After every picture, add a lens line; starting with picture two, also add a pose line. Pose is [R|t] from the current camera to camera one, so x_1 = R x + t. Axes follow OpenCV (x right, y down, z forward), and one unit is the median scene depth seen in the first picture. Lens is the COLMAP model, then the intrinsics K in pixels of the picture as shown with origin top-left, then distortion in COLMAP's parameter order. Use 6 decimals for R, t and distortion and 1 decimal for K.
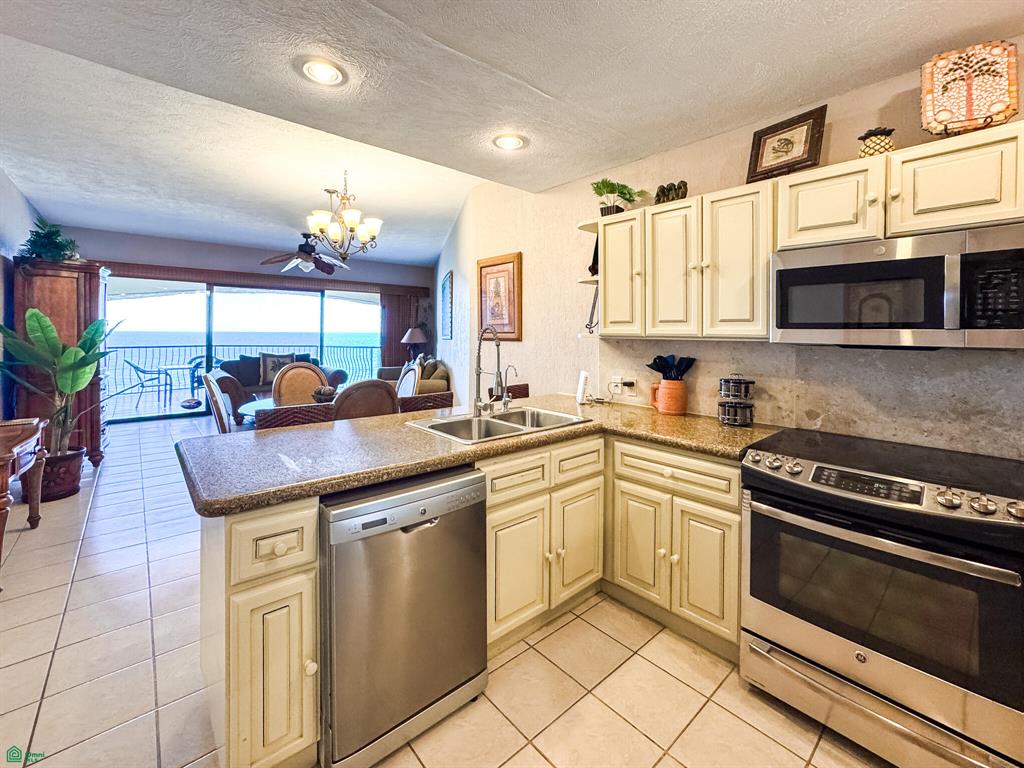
lens RADIAL K [[433.1, 0, 486.5], [0, 433.1, 332.9], [0, 0, 1]] dist [-0.001672, -0.000103]
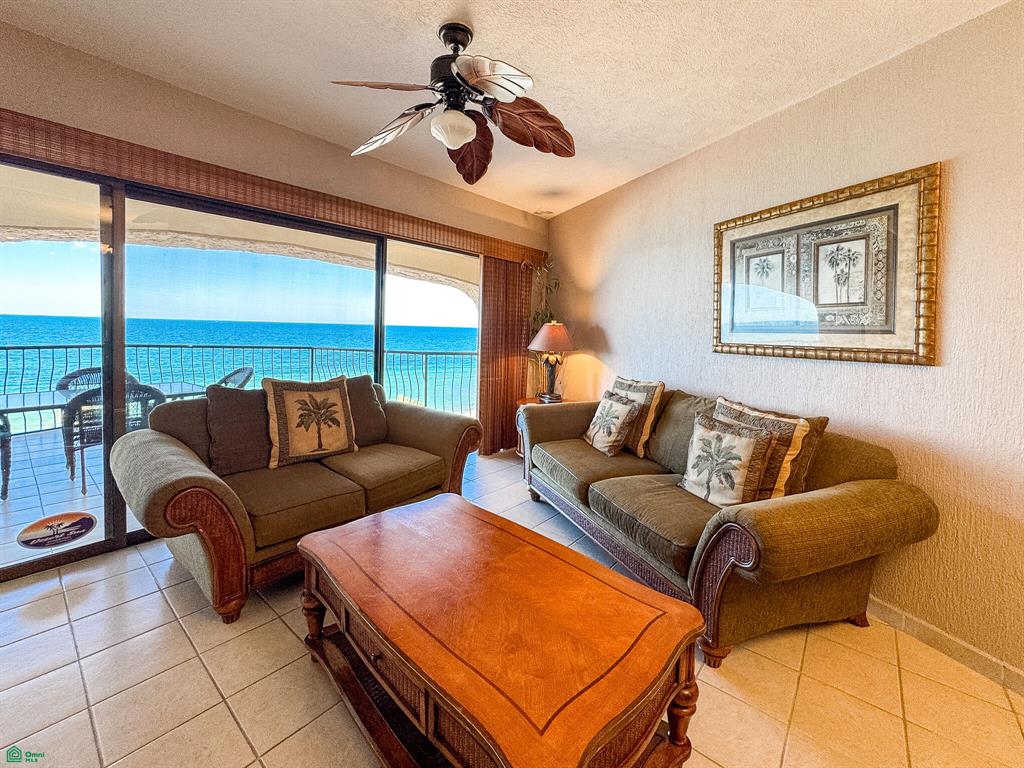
lens RADIAL K [[427.2, 0, 510.8], [0, 427.2, 350.9], [0, 0, 1]] dist [-0.007440, 0.000382]
pose [[0.981010, 0.010575, 0.193669, -0.407045], [-0.021209, 0.998374, 0.052920, -0.006335], [-0.192795, -0.056022, 0.979639, 0.624718]]
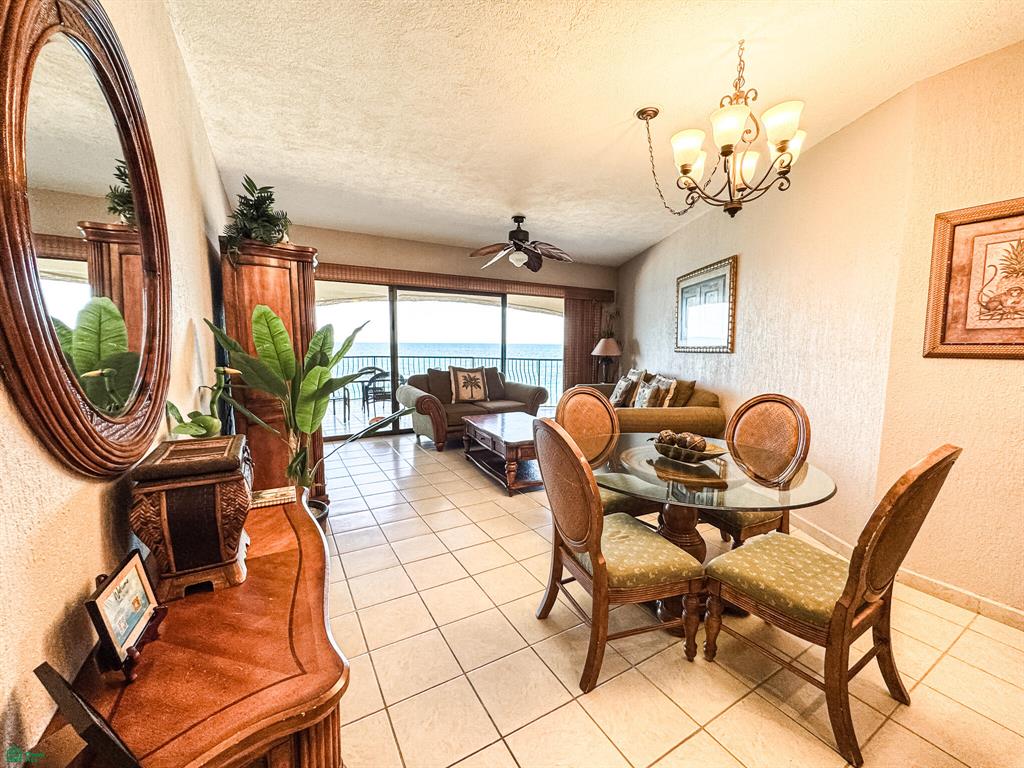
lens RADIAL K [[416.0, 0, 512.0], [0, 416.0, 384.0], [0, 0, 1]] dist [-0.000273, 0.000122]
pose [[0.985983, 0.018132, -0.165859, -0.278850], [-0.002076, 0.995334, 0.096468, -0.000049], [0.166834, -0.094771, 0.981420, 0.214811]]
